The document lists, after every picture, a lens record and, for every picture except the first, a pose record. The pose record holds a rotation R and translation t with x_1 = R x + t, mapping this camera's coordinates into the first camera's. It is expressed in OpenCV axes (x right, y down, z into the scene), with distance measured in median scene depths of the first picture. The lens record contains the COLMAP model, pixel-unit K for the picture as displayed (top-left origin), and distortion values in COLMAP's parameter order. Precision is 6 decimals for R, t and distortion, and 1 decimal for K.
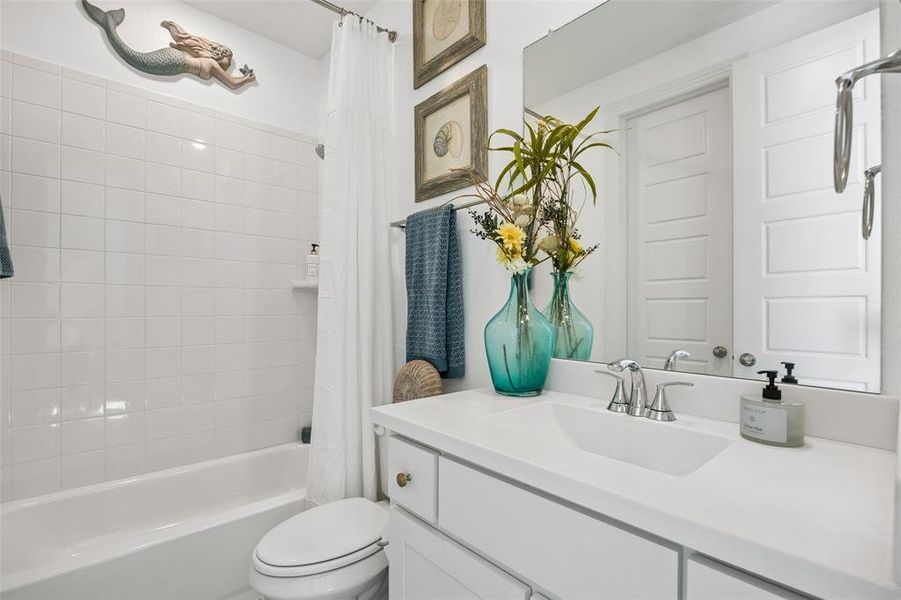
lens RADIAL K [[423.2, 0, 450.6], [0, 423.2, 302.9], [0, 0, 1]] dist [-0.005509, 0.000123]
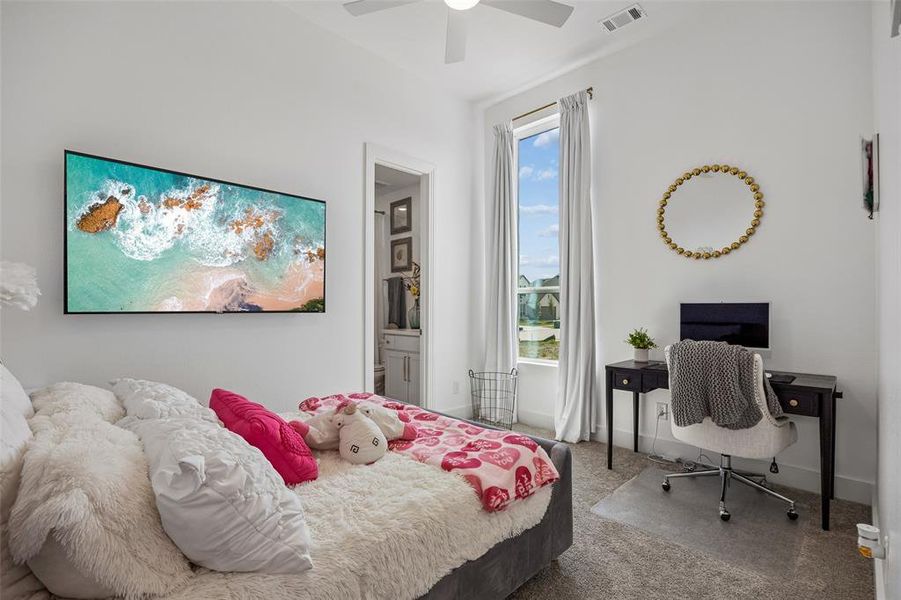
lens RADIAL K [[423.2, 0, 450.0], [0, 423.2, 300.1], [0, 0, 1]] dist [-0.005509, 0.000123]
pose [[0.998878, -0.001751, 0.047335, 0.208709], [0.001937, 0.999991, -0.003887, -0.029973], [-0.047328, 0.003974, 0.998871, -2.208760]]
